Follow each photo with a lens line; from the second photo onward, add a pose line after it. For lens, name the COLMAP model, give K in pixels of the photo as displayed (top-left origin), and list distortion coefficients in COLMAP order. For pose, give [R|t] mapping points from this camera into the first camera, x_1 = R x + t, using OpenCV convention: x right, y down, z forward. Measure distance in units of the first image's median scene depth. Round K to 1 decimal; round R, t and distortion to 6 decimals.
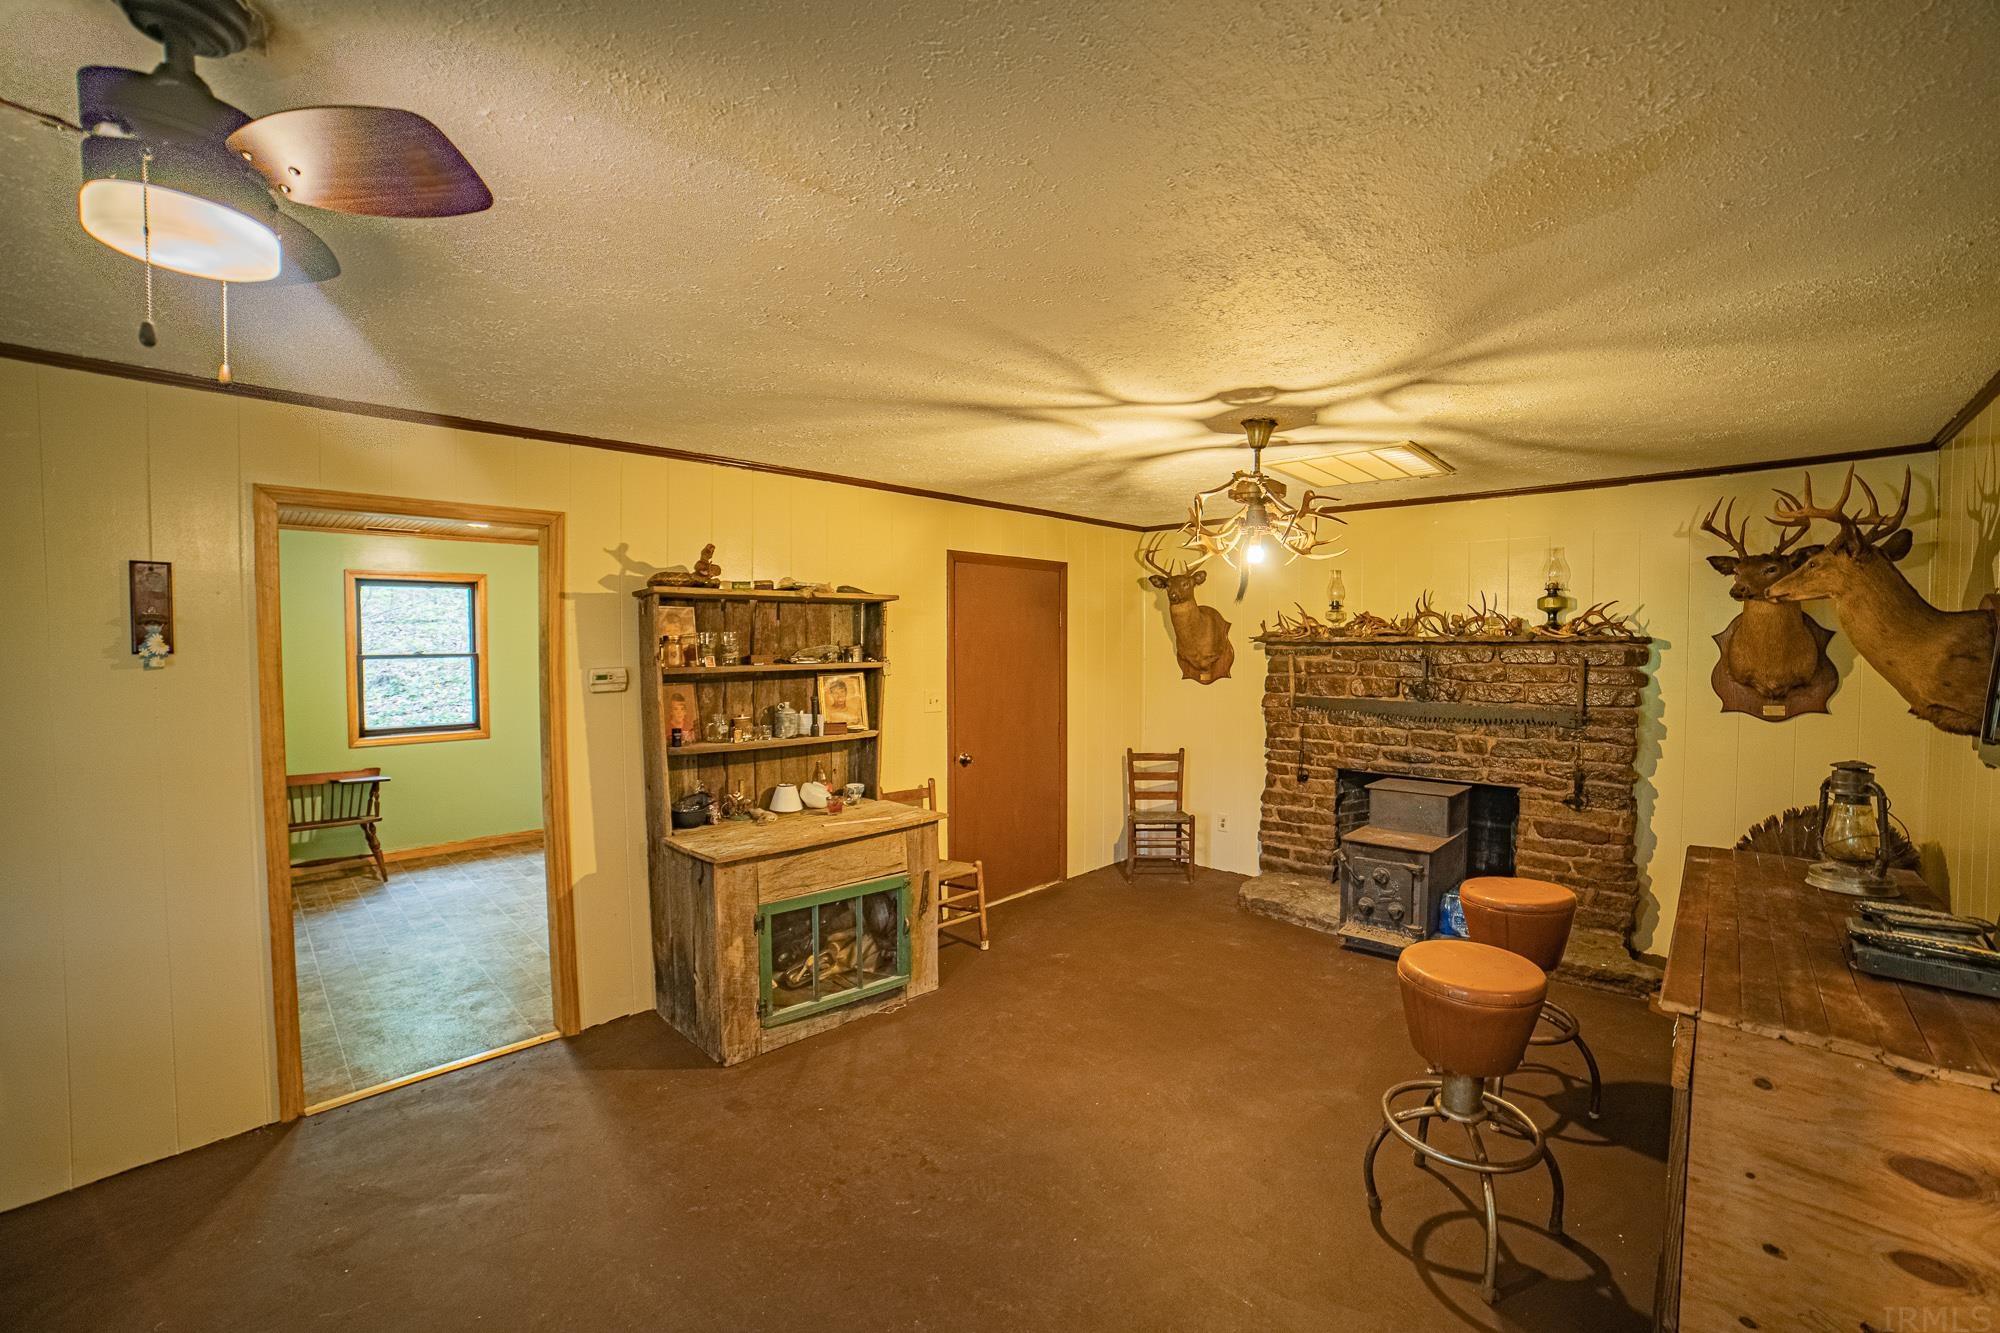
lens RADIAL K [[818.2, 0, 1004.0], [0, 818.2, 668.1], [0, 0, 1]] dist [-0.113085, 0.040811]
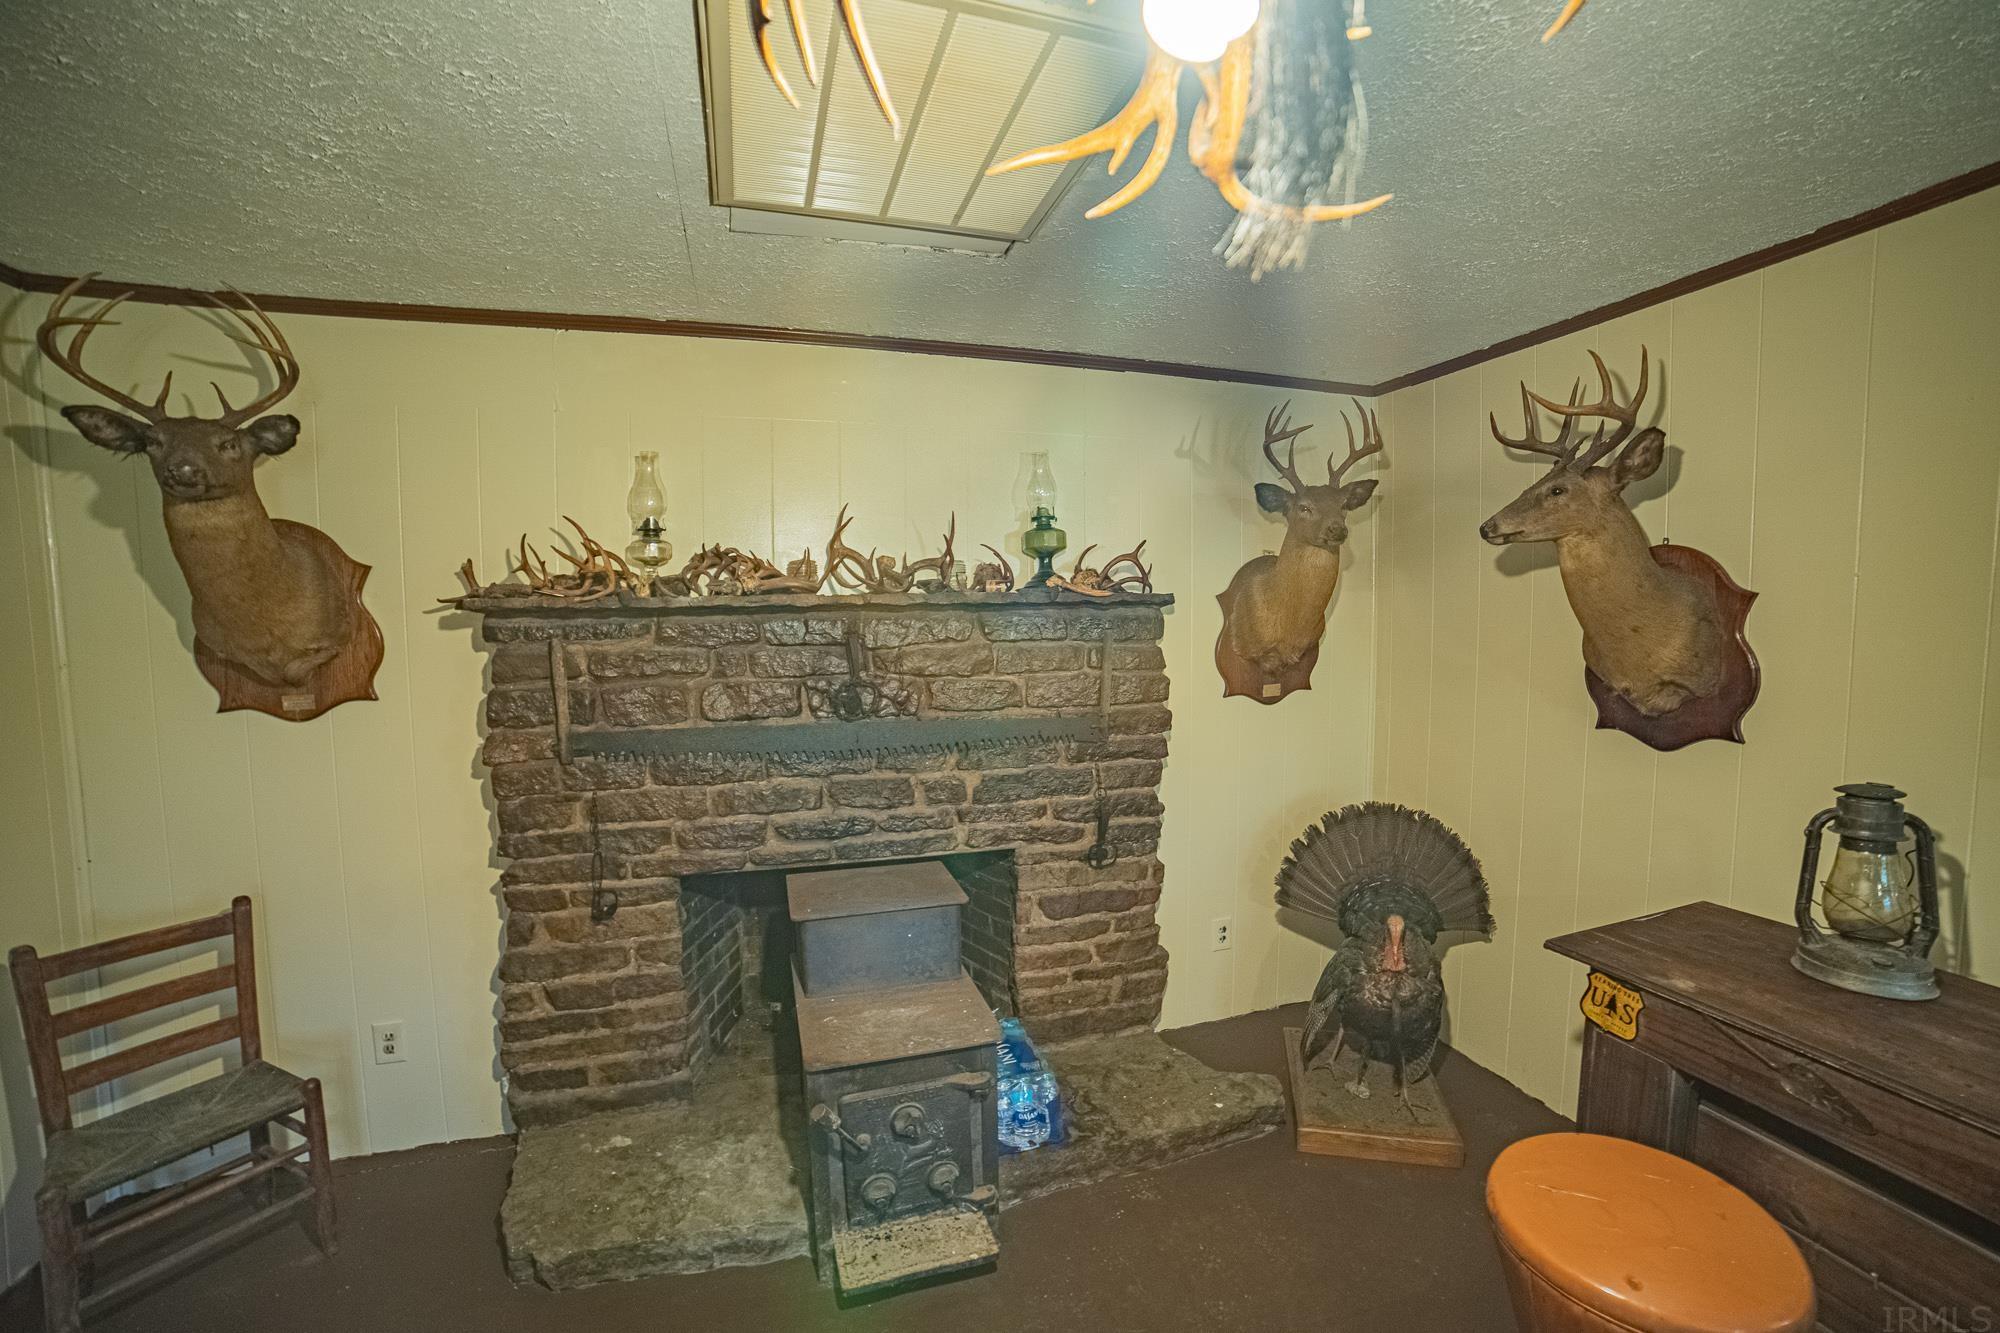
lens RADIAL K [[818.2, 0, 1004.0], [0, 818.2, 668.1], [0, 0, 1]] dist [-0.113085, 0.040811]
pose [[0.477639, -0.064955, 0.876152, 0.122055], [0.034560, 0.997880, 0.055139, -0.020042], [-0.877876, 0.003943, 0.478871, 0.731172]]
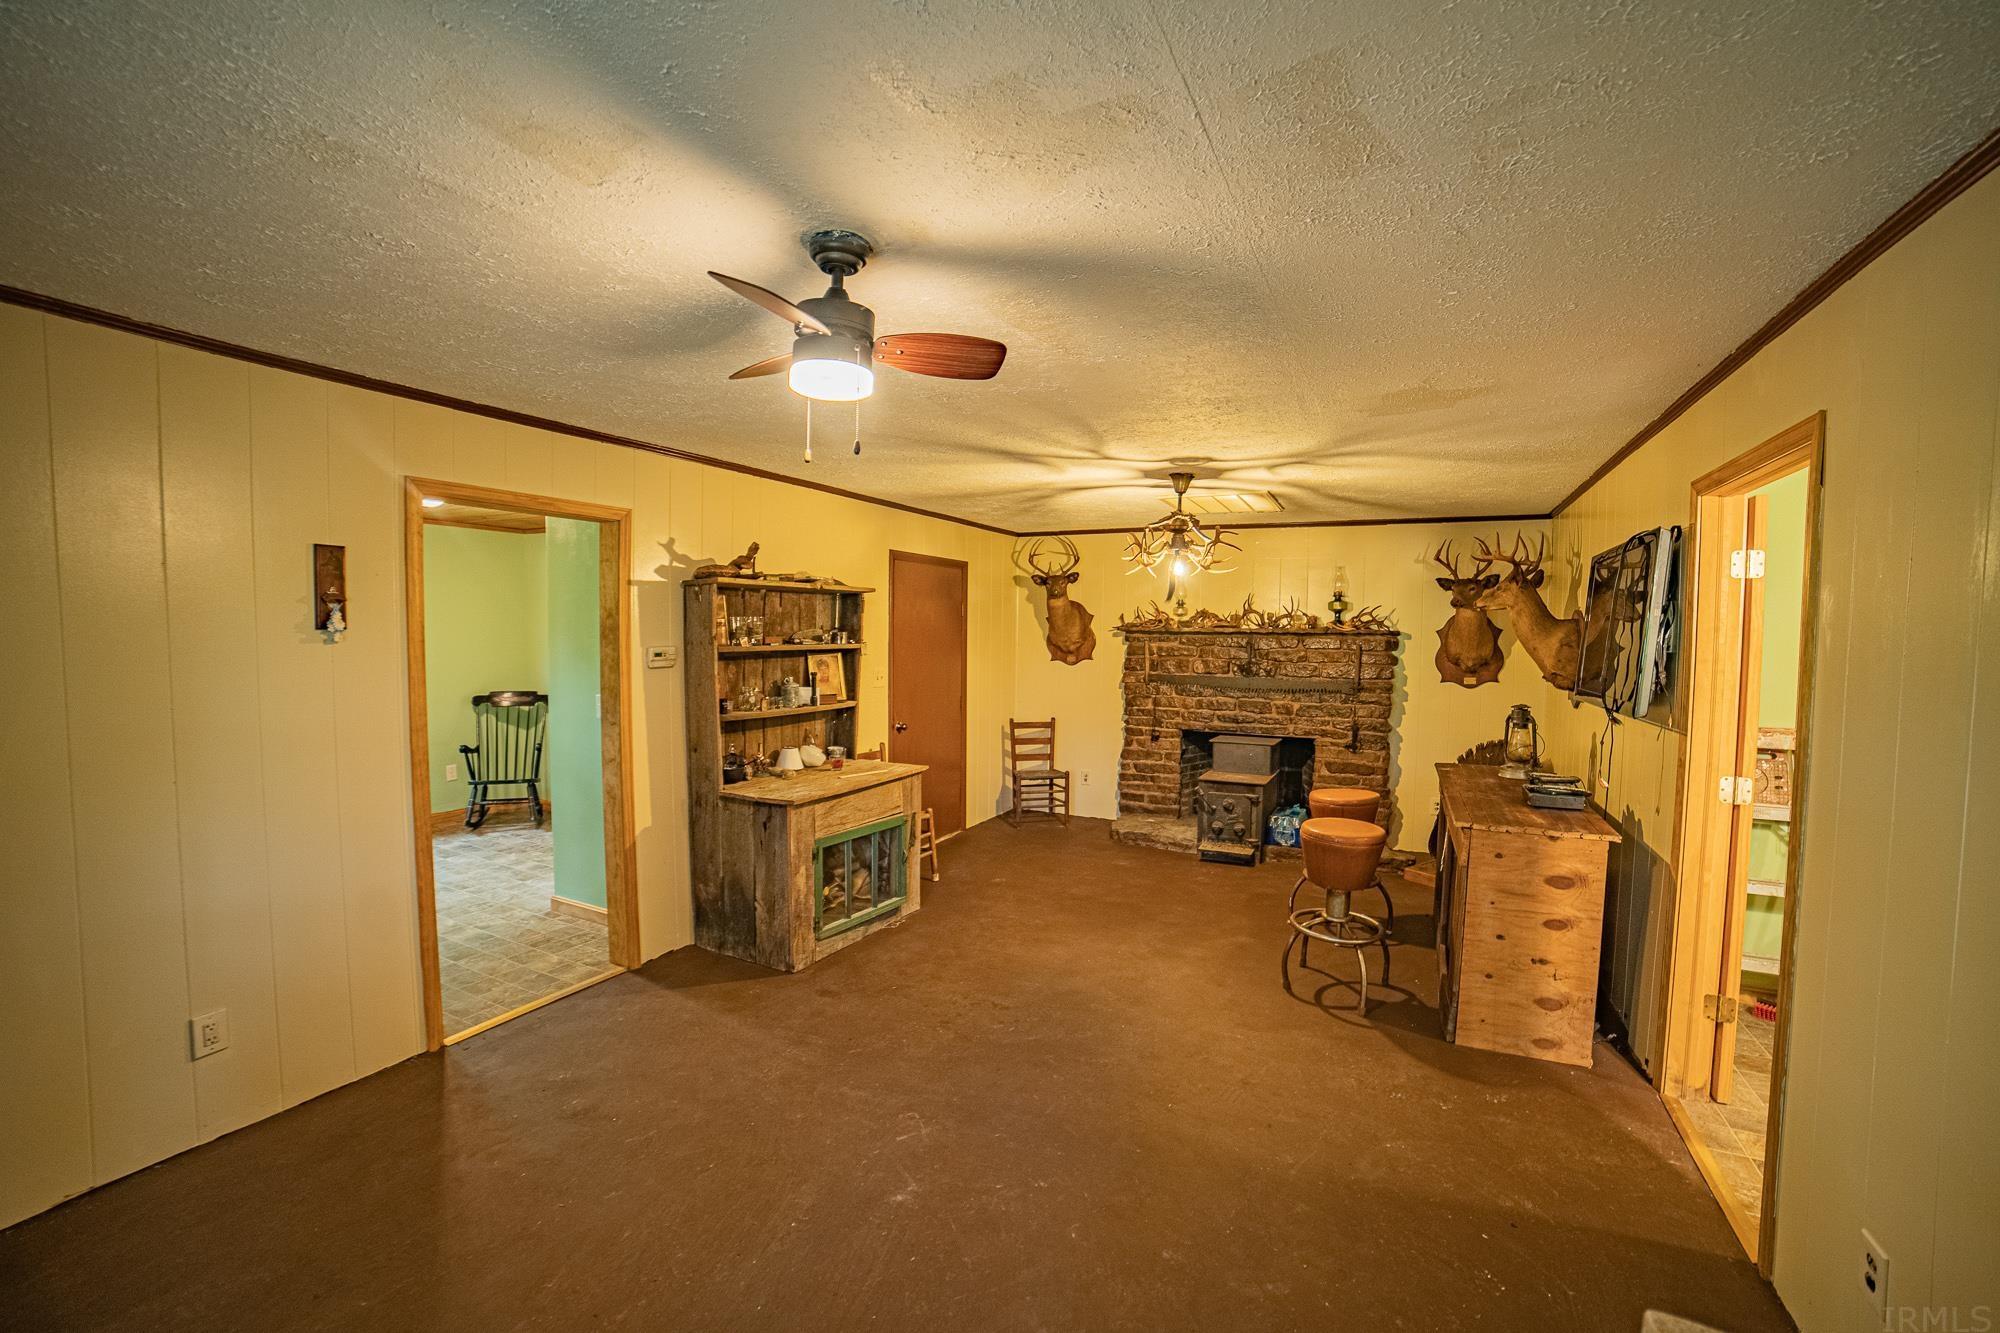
lens RADIAL K [[818.2, 0, 1004.0], [0, 818.2, 668.1], [0, 0, 1]] dist [-0.113085, 0.040811]
pose [[0.954803, -0.000433, 0.297239, -0.301456], [-0.004041, 0.999888, 0.014438, 0.010039], [-0.297212, -0.014987, 0.954694, -0.202352]]
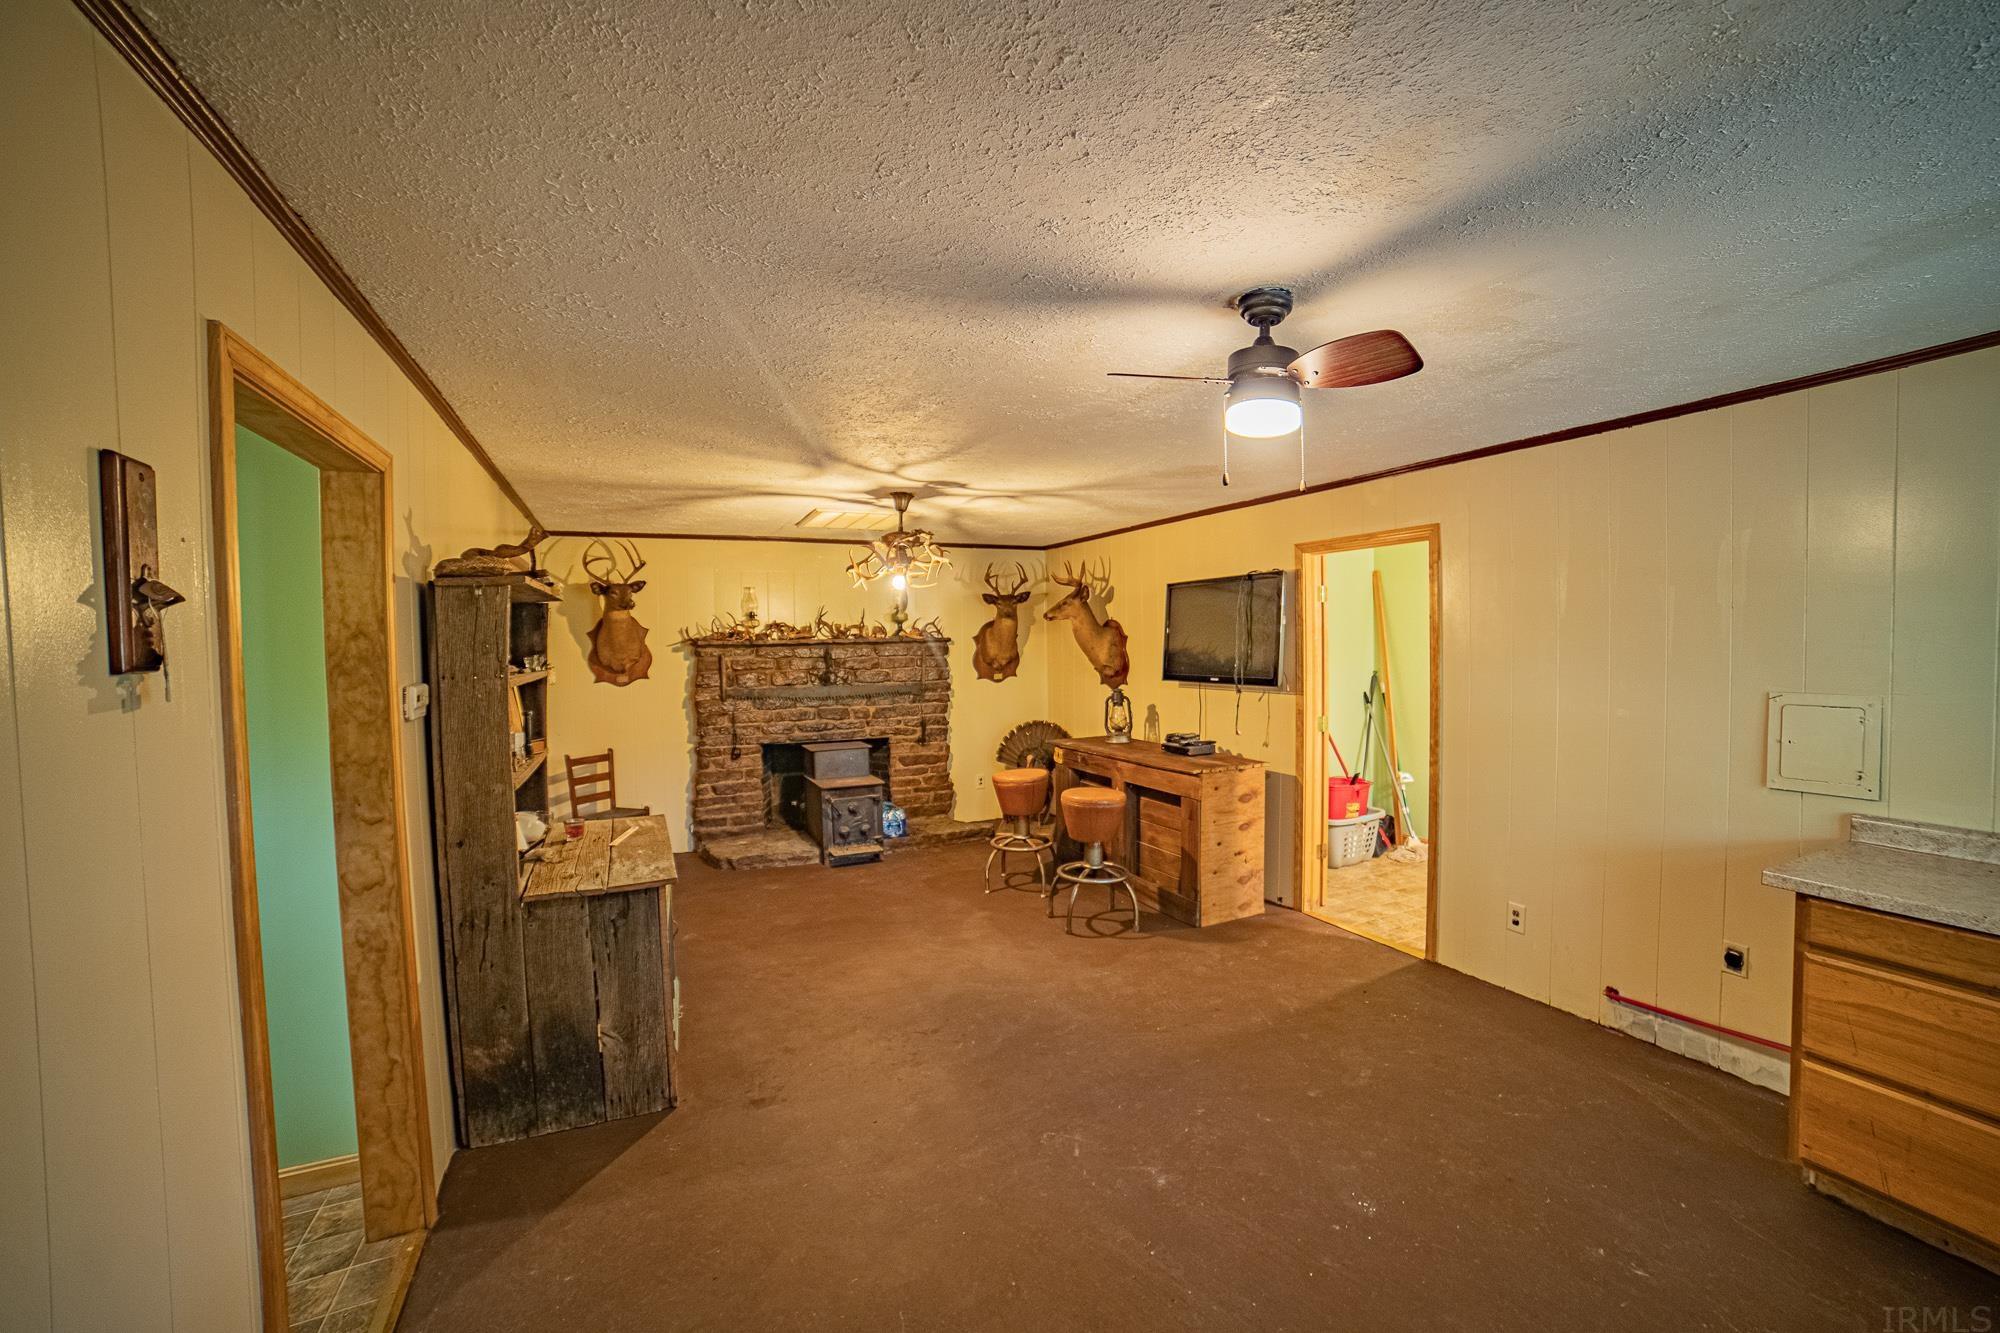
lens RADIAL K [[818.2, 0, 1004.0], [0, 818.2, 668.1], [0, 0, 1]] dist [-0.113085, 0.040811]
pose [[0.359713, -0.034443, 0.932427, -0.767507], [0.043125, 0.998864, 0.020260, -0.004908], [-0.932066, 0.032923, 0.360790, 0.217242]]
